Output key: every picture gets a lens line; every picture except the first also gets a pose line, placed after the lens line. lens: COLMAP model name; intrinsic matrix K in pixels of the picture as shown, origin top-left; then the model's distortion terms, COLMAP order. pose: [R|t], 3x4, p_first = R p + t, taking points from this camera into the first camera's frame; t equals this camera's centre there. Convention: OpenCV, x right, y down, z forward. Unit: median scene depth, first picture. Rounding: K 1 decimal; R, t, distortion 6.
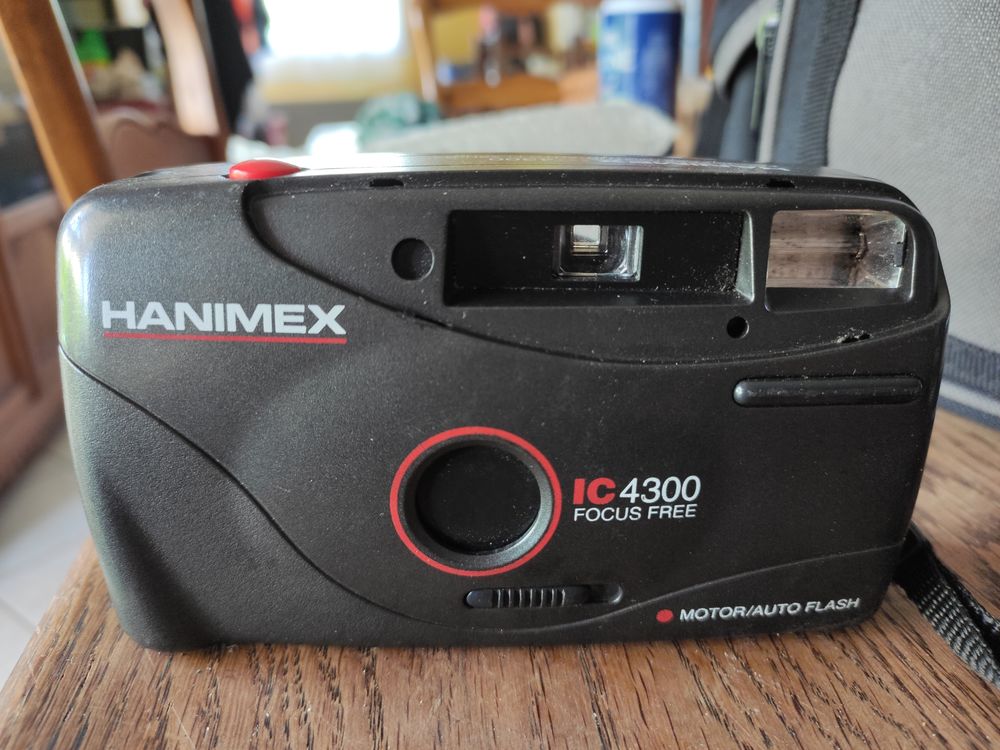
lens RADIAL K [[761.6, 0, 500.0], [0, 761.6, 375.0], [0, 0, 1]] dist [0.008562, -0.048753]
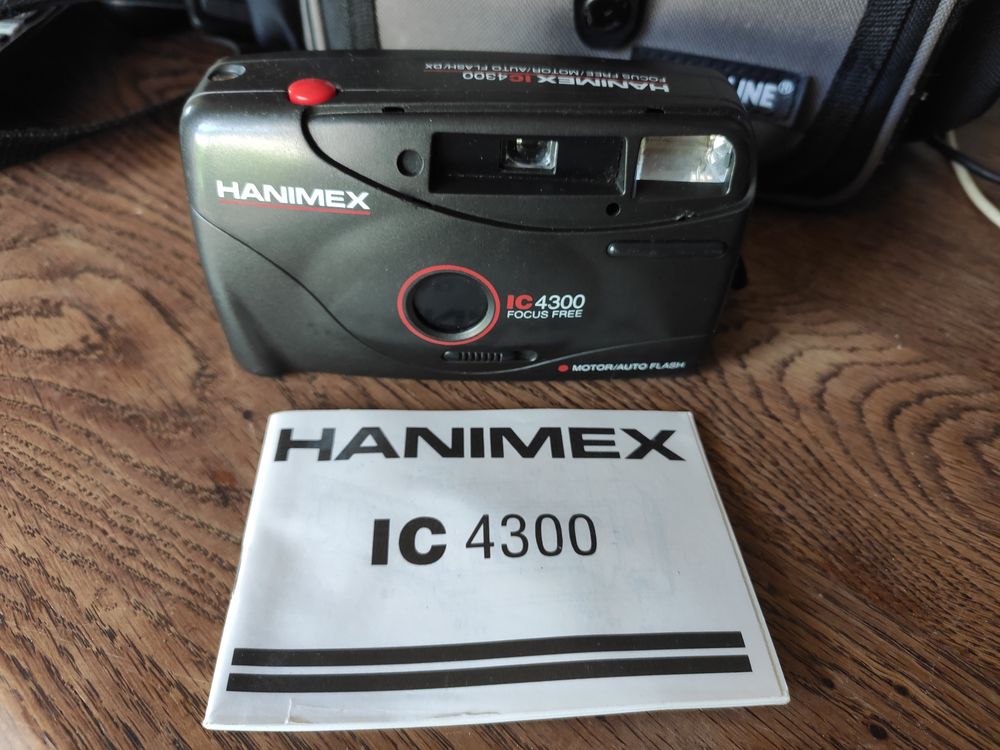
lens RADIAL K [[761.6, 0, 500.0], [0, 761.6, 375.0], [0, 0, 1]] dist [0.008562, -0.048753]
pose [[0.999180, 0.040240, 0.004388, 0.080118], [-0.038726, 0.918720, 0.393007, -0.358453], [0.011783, -0.392854, 0.919525, -0.605696]]
